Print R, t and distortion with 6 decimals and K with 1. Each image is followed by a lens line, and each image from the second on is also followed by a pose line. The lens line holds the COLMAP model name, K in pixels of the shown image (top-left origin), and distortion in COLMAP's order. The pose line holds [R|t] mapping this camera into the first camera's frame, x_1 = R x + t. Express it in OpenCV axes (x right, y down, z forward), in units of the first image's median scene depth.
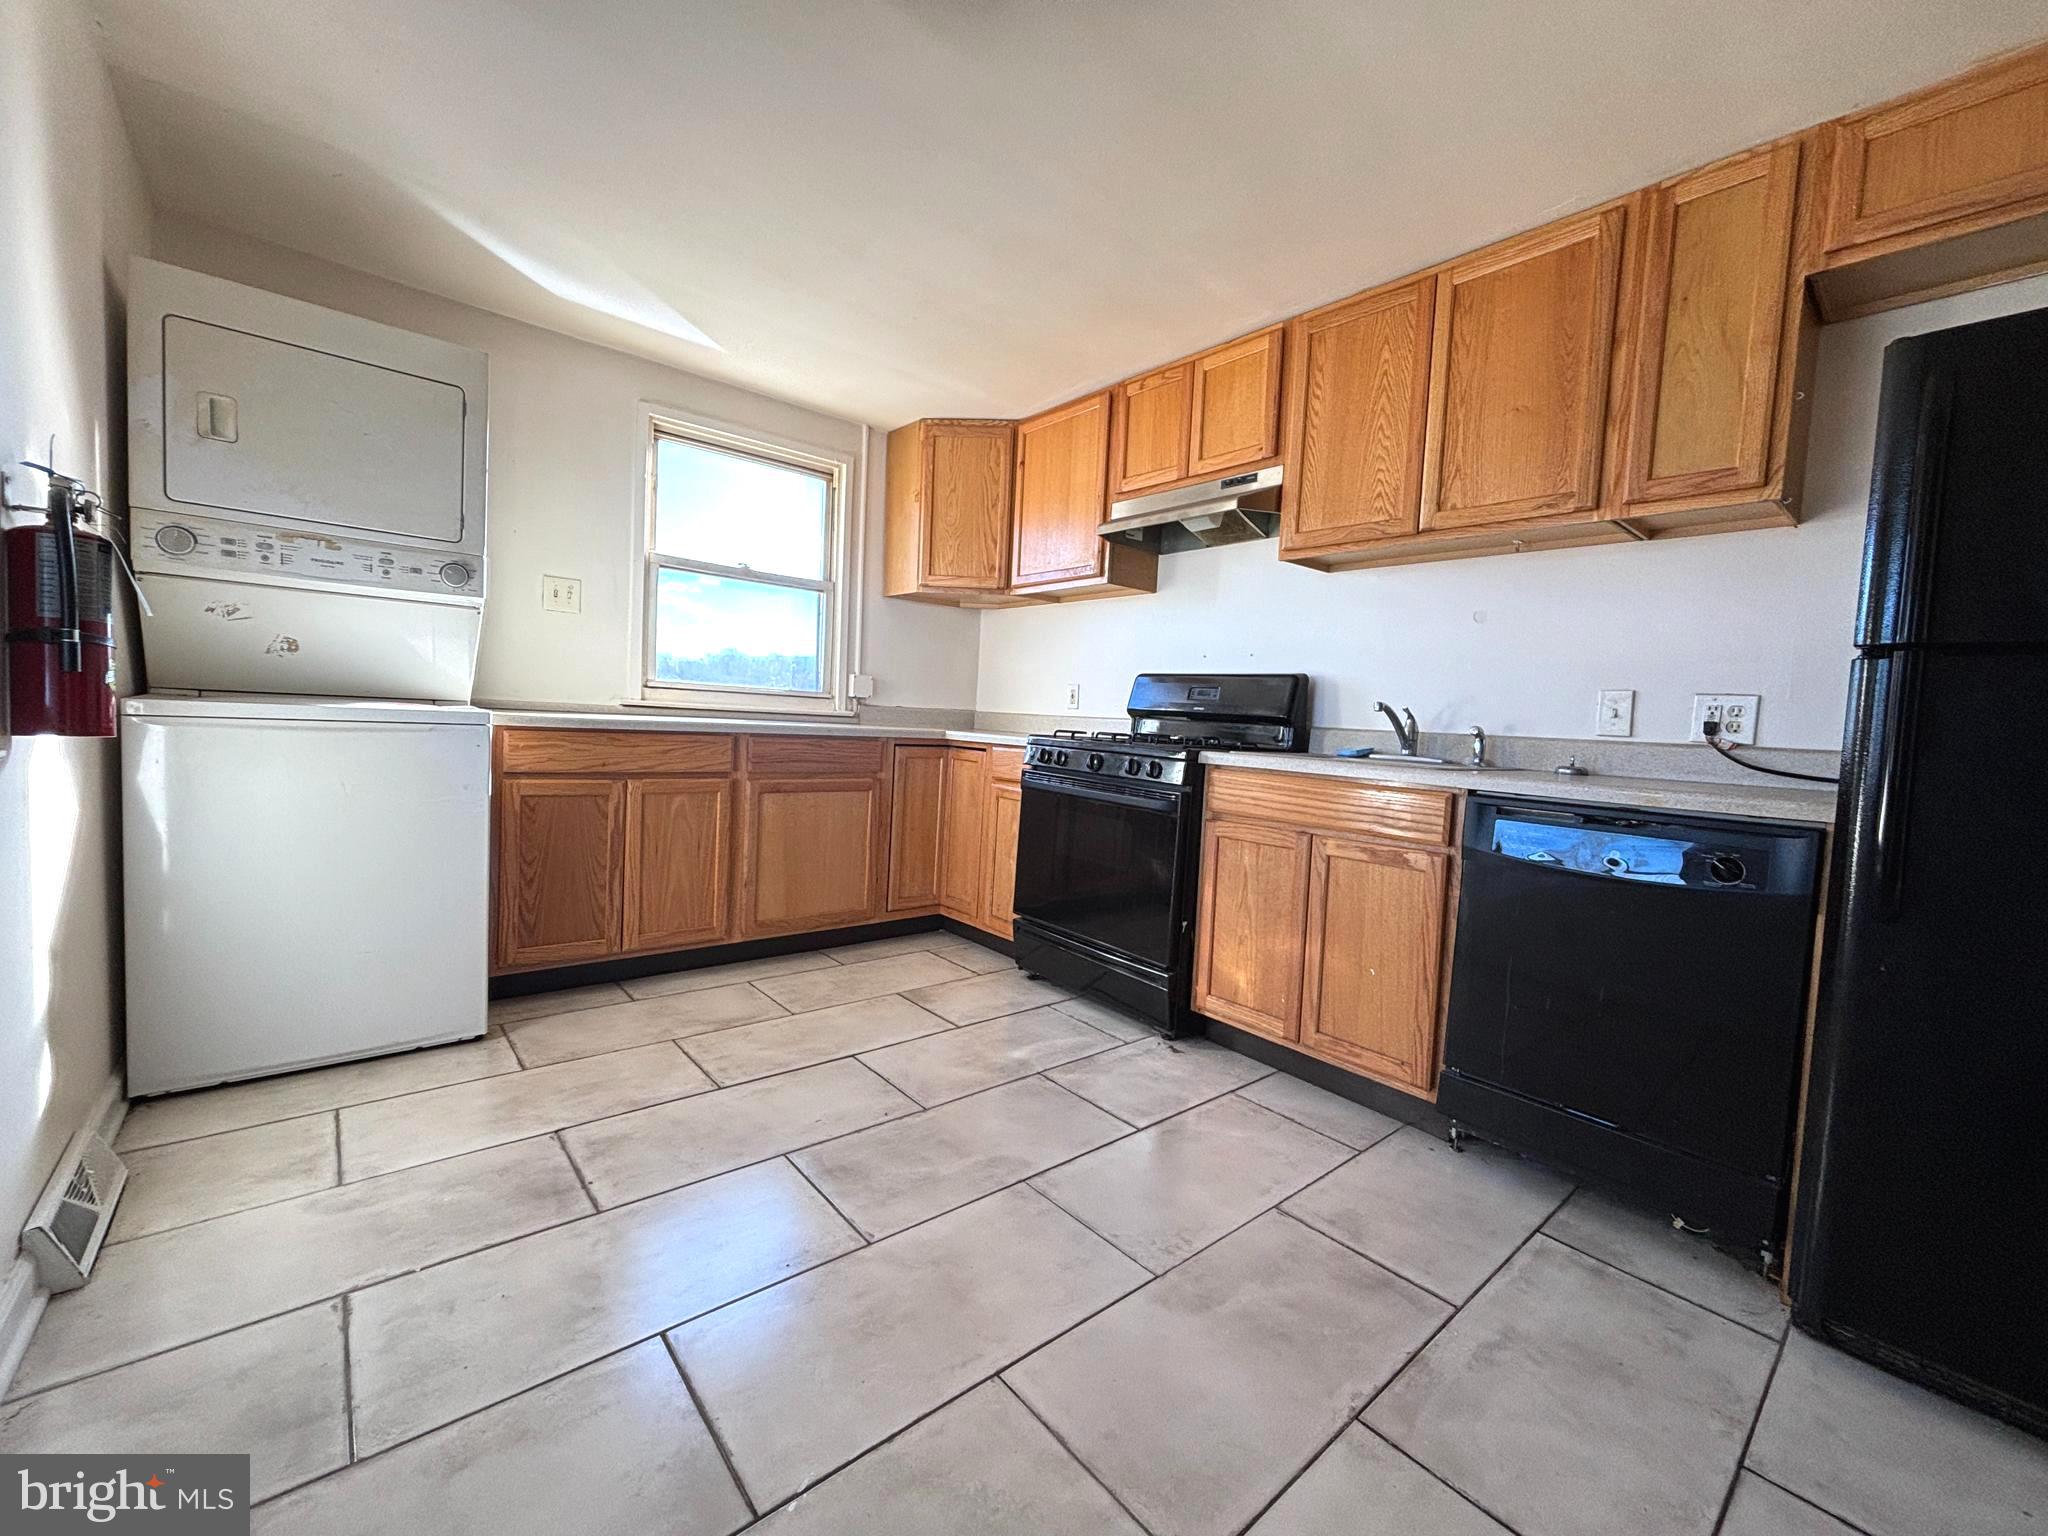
lens RADIAL K [[824.2, 0, 1021.6], [0, 824.2, 766.3], [0, 0, 1]] dist [-0.000170, 0.000172]
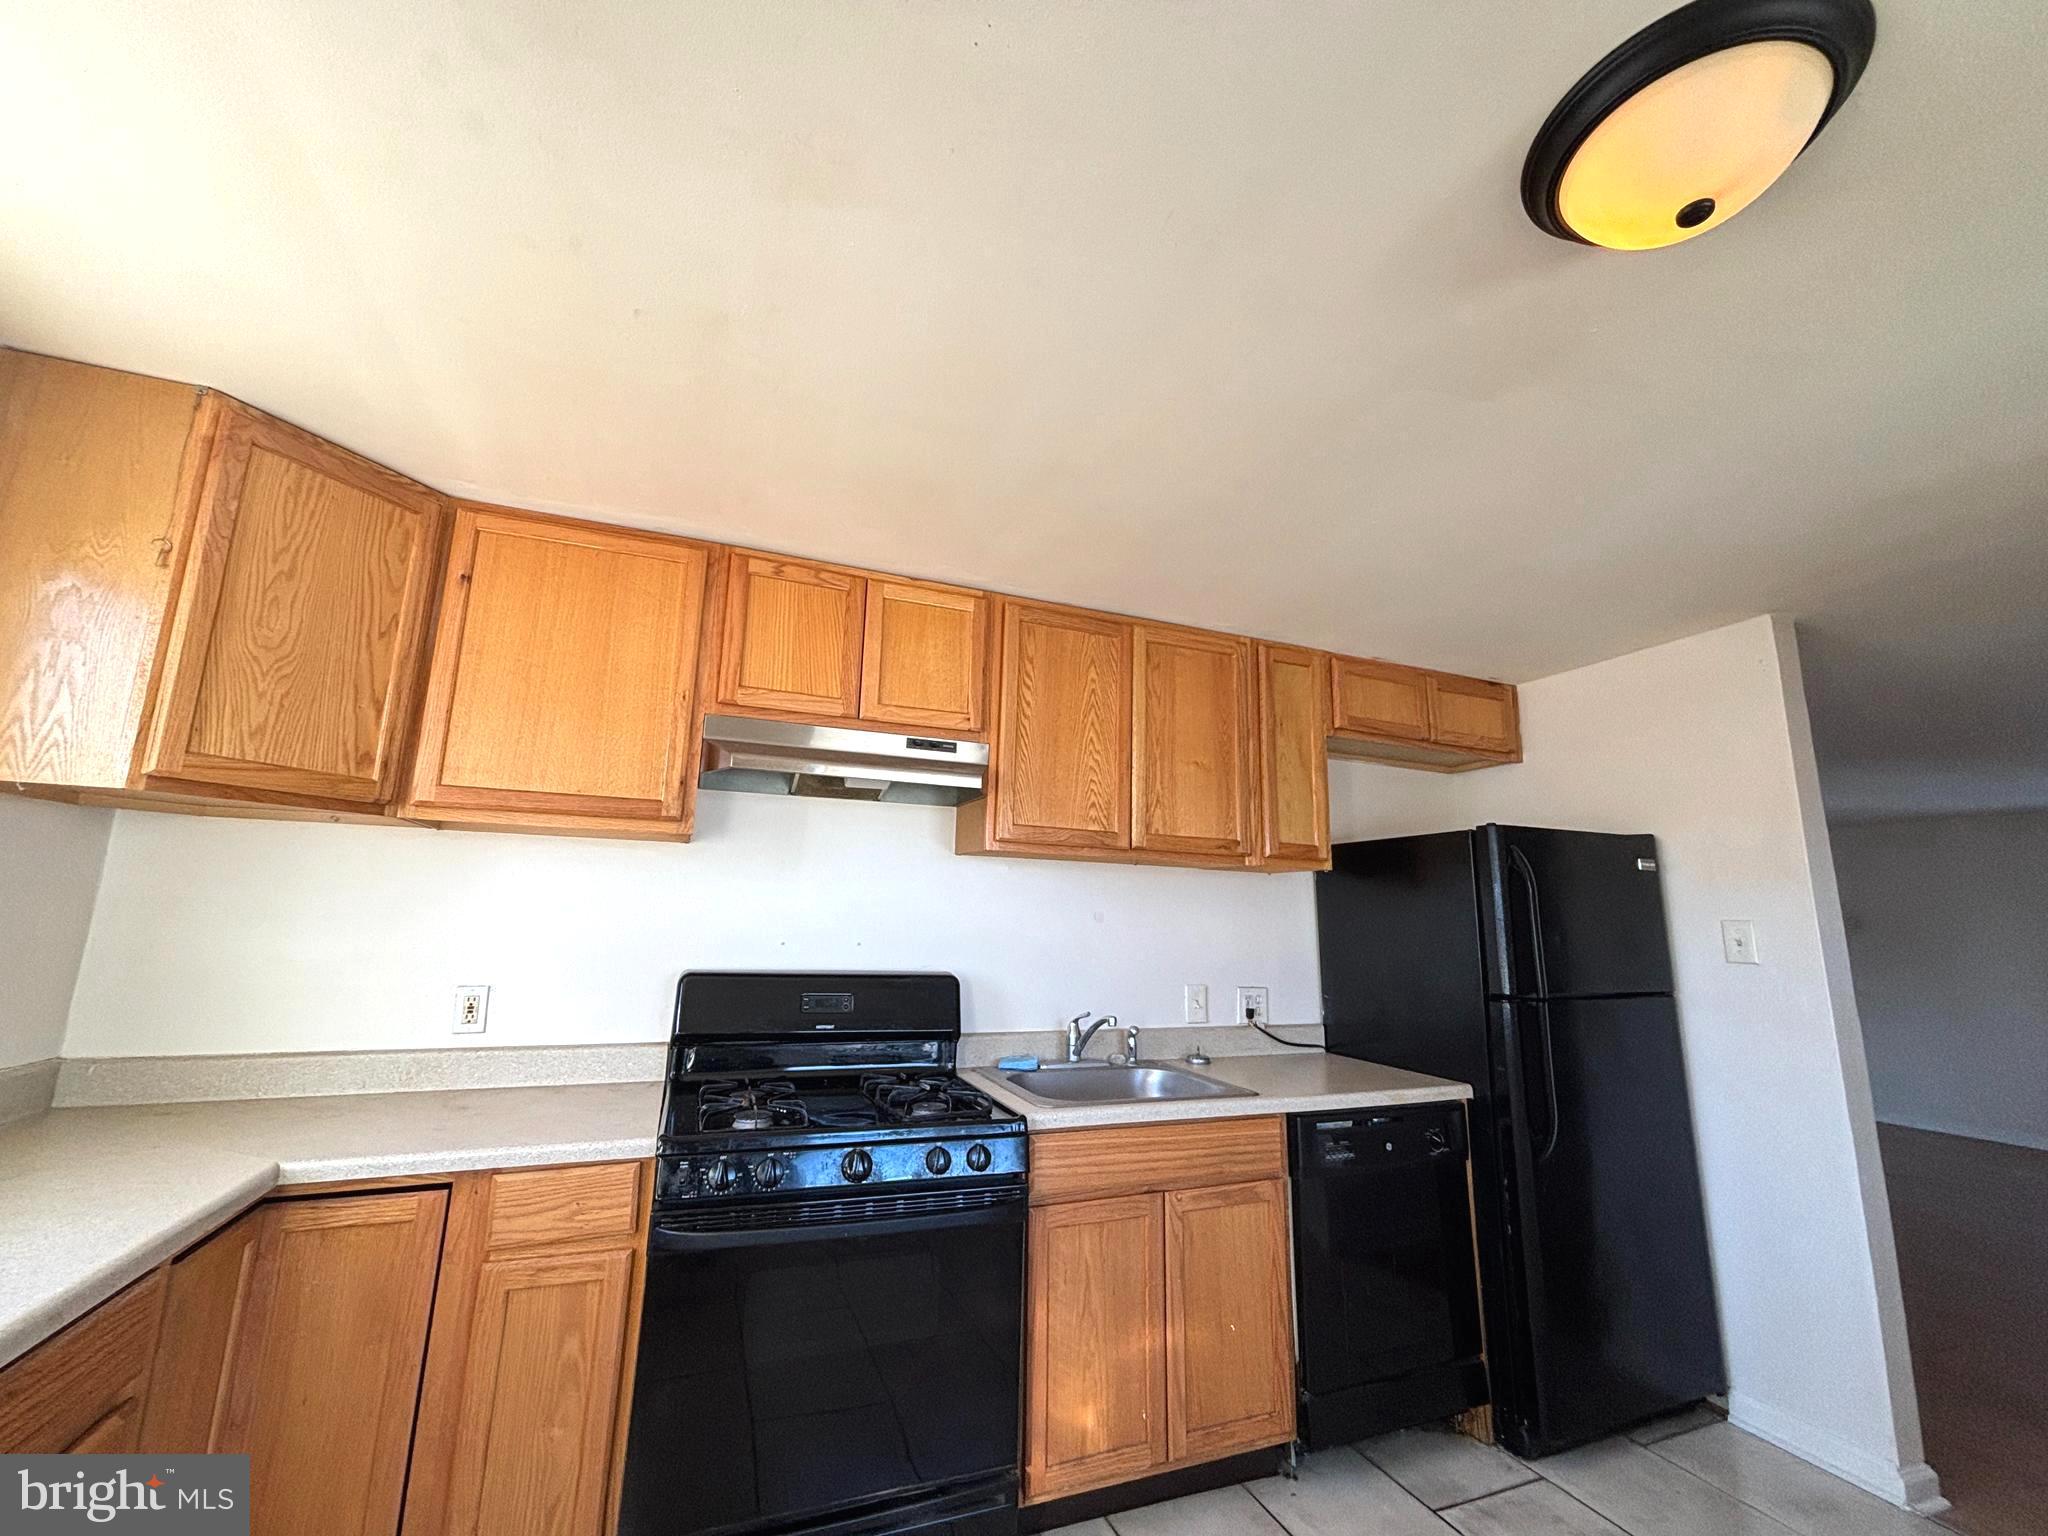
lens RADIAL K [[826.2, 0, 1015.3], [0, 826.2, 758.2], [0, 0, 1]] dist [-0.004791, -0.000056]
pose [[0.324889, 0.136479, 0.935853, -0.555295], [0.048124, 0.985865, -0.160479, -0.226717], [-0.944527, 0.097175, 0.313729, 0.765980]]
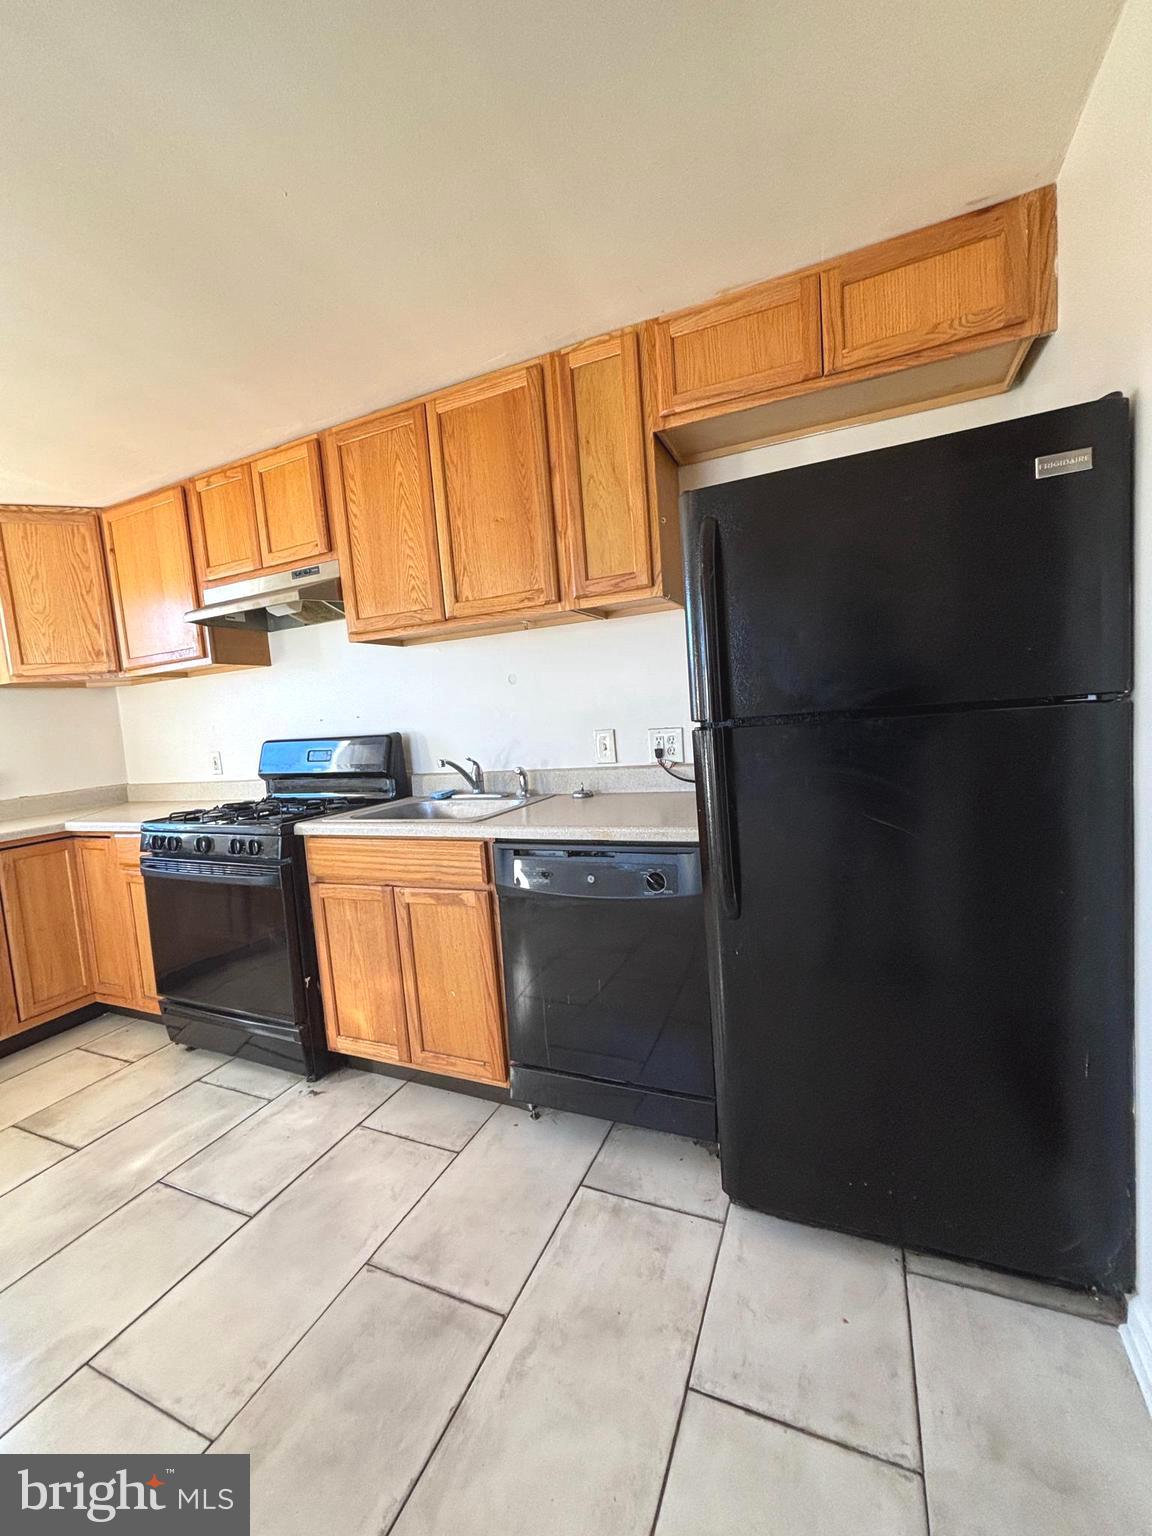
lens RADIAL K [[618.2, 0, 576.0], [0, 618.2, 768.0], [0, 0, 1]] dist [-0.000170, 0.000172]
pose [[0.892557, -0.156988, 0.422725, 0.224383], [0.148028, 0.987498, 0.054176, -0.084648], [-0.425945, 0.014220, 0.904637, 0.094125]]
